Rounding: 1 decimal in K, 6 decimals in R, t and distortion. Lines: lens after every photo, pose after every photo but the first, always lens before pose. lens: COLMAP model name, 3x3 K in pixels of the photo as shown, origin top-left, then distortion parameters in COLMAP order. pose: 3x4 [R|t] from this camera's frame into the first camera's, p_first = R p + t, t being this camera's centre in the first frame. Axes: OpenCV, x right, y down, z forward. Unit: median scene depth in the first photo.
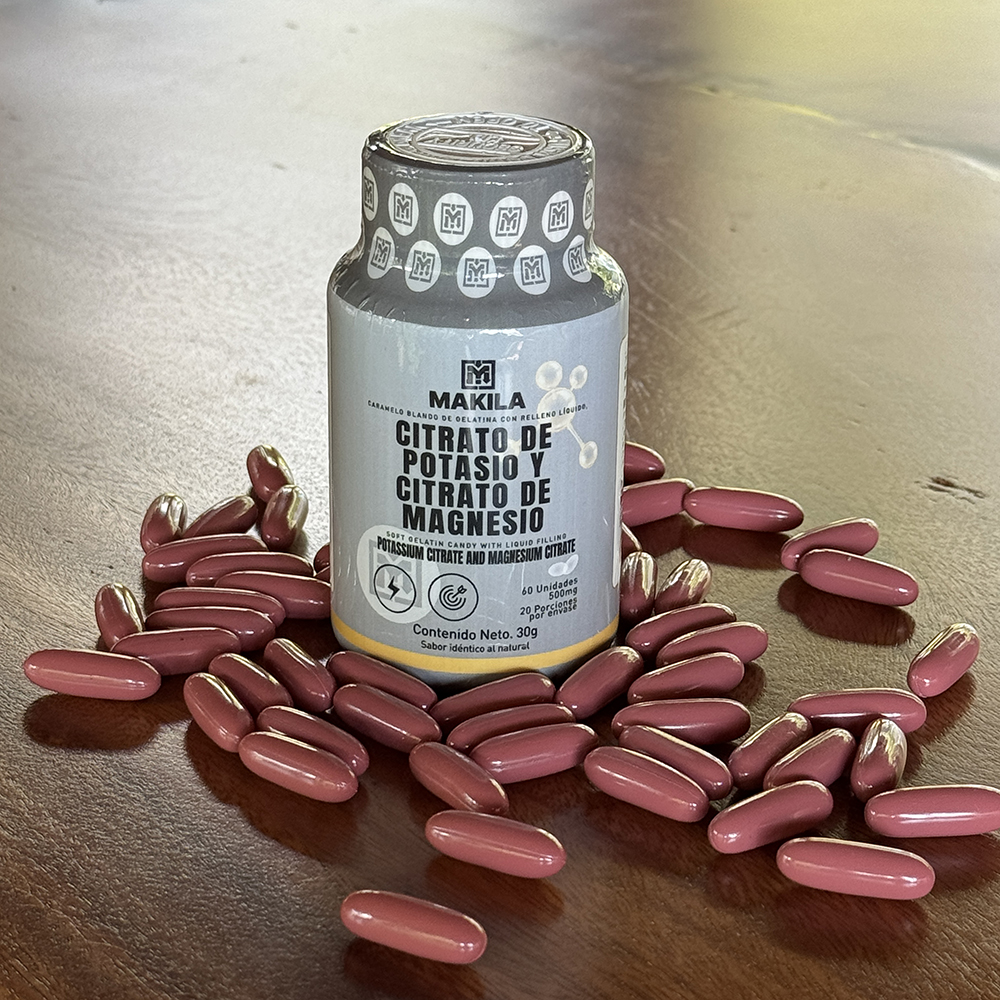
lens RADIAL K [[2764.1, 0, 533.2], [0, 2764.1, 501.2], [0, 0, 1]] dist [0.145478, 0.198012]
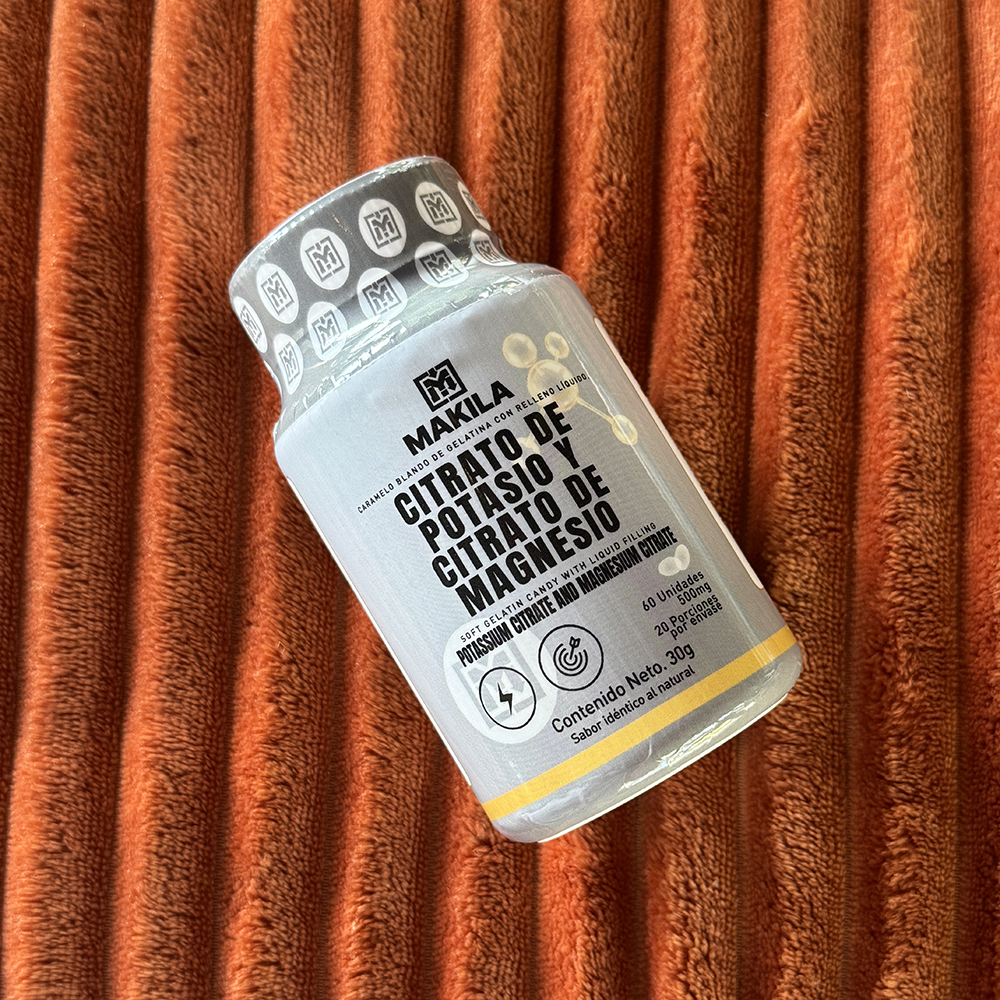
lens RADIAL K [[1681.1, 0, 501.7], [0, 1681.1, 554.6], [0, 0, 1]] dist [0.139947, -0.006988]
pose [[0.846779, -0.531904, -0.006642, -0.027273], [0.476748, 0.764391, -0.434072, 0.212395], [0.235961, 0.364396, 0.900854, 0.565879]]
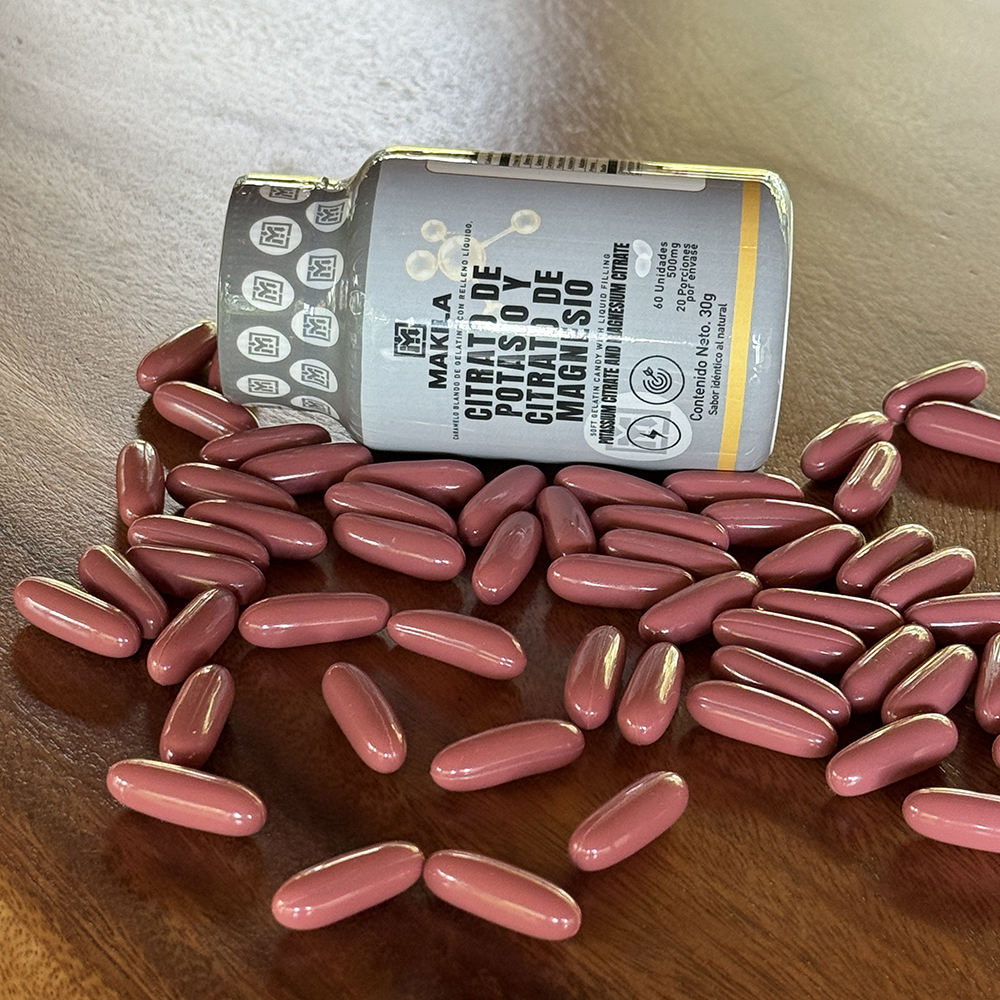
lens RADIAL K [[2764.1, 0, 533.2], [0, 2764.1, 501.2], [0, 0, 1]] dist [0.145478, 0.198012]
pose [[0.043142, -0.944651, -0.325228, 0.242791], [0.908671, 0.172413, -0.380252, 0.370099], [0.415279, -0.279121, 0.865815, 0.150468]]
